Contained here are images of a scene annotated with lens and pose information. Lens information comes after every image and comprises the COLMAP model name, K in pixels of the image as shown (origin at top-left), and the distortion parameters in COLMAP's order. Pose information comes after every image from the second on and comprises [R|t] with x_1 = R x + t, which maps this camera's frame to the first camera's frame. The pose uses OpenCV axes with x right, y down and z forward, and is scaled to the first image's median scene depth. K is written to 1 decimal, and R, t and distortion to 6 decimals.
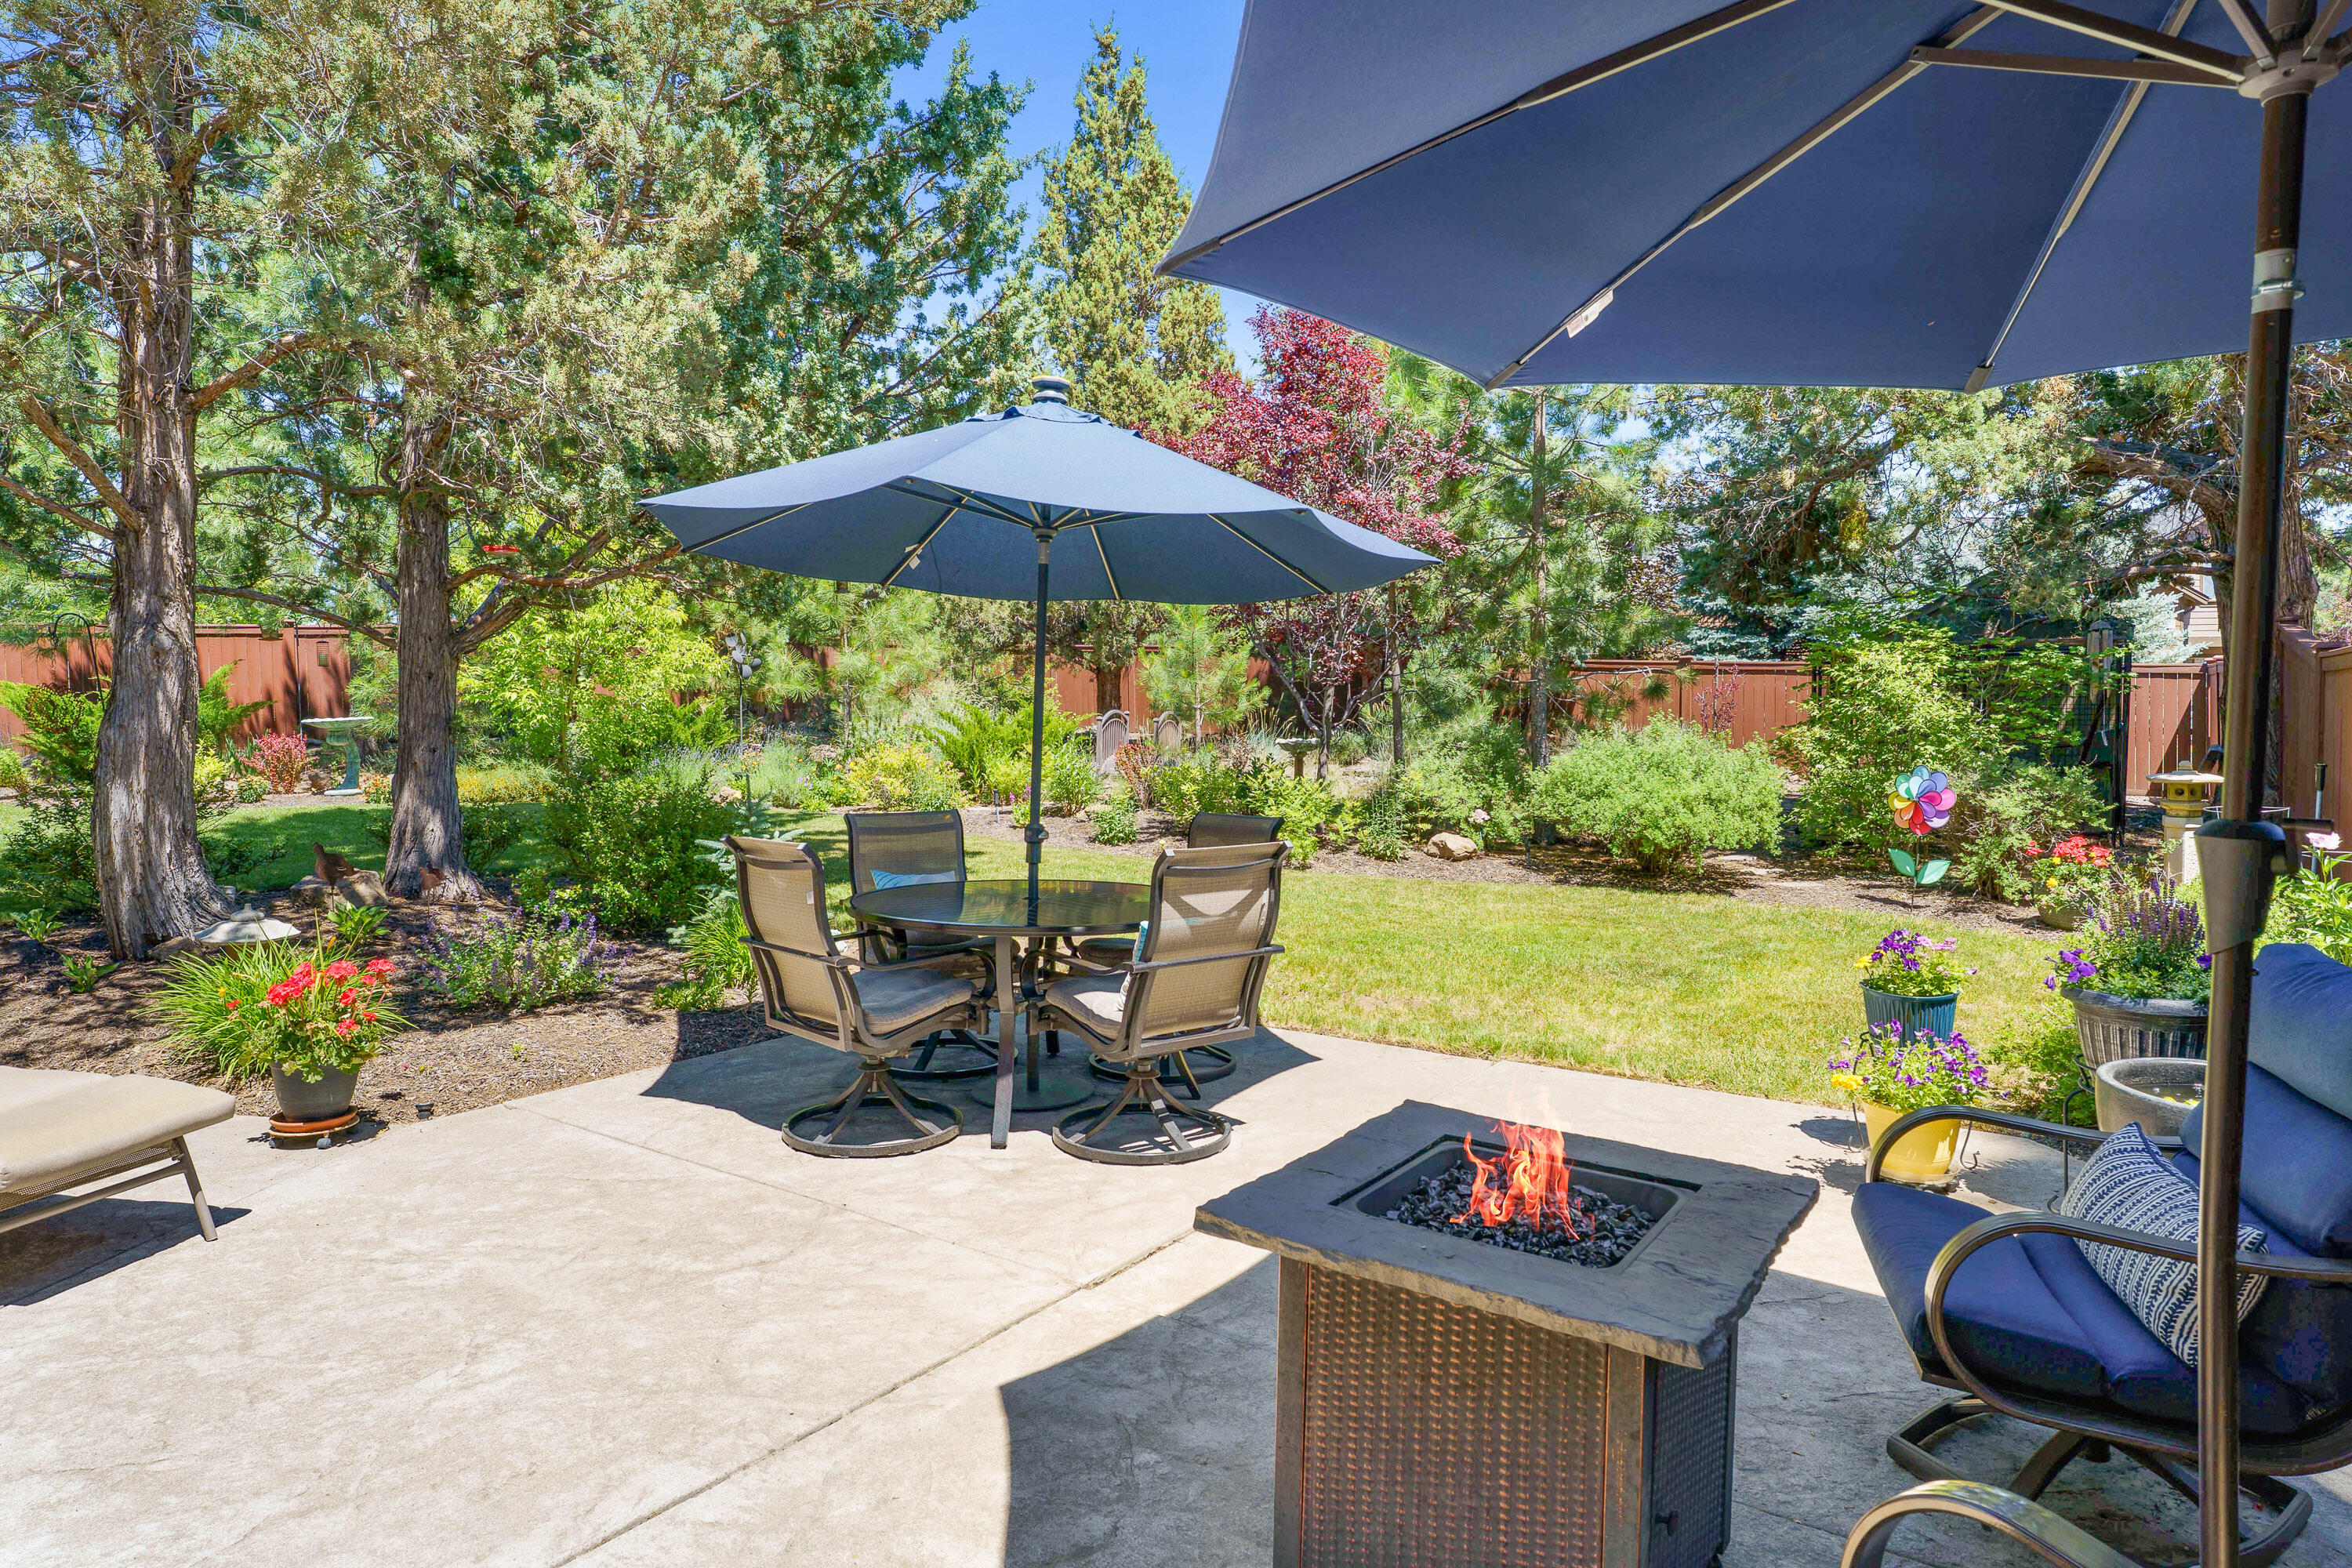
lens RADIAL K [[1311.5, 0, 1163.6], [0, 1311.5, 781.0], [0, 0, 1]] dist [0.001147, -0.001975]
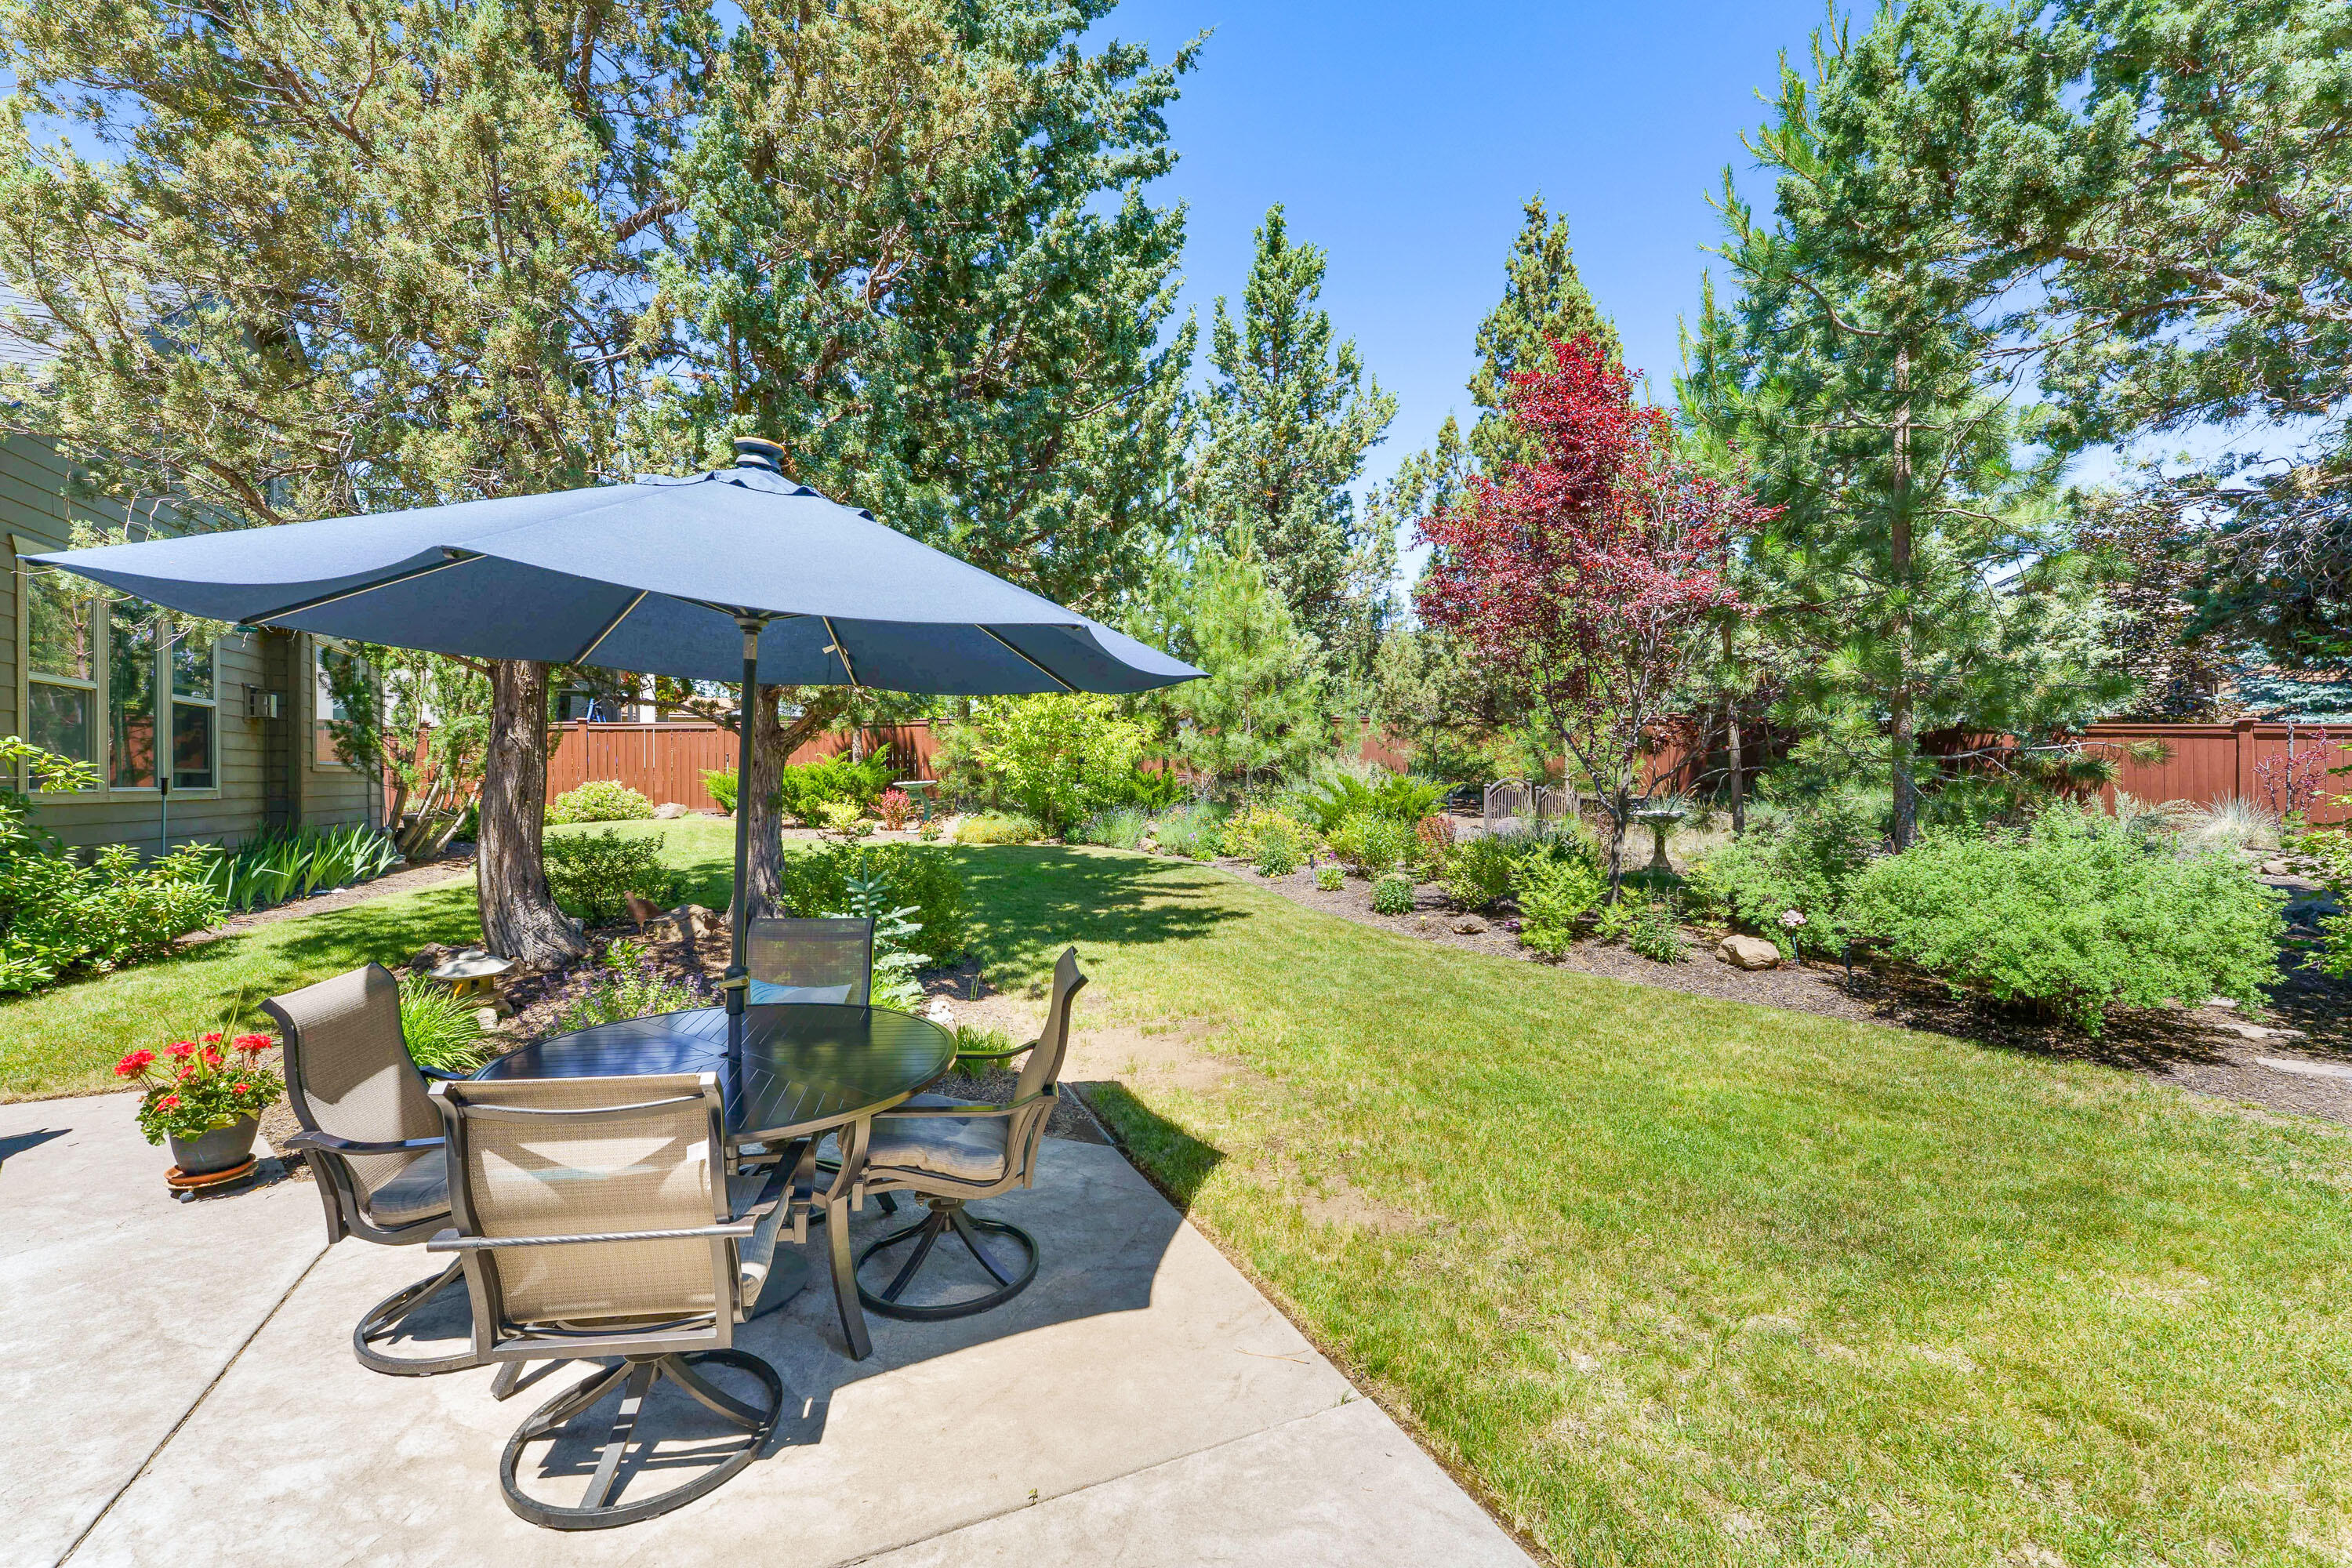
lens RADIAL K [[942.8, 0, 1172.5], [0, 942.8, 775.4], [0, 0, 1]] dist [-0.002599, -0.000097]
pose [[0.869994, 0.008932, -0.492982, 0.221765], [-0.029884, 0.998953, -0.034639, -0.038642], [0.492157, 0.044868, 0.869350, 0.302359]]
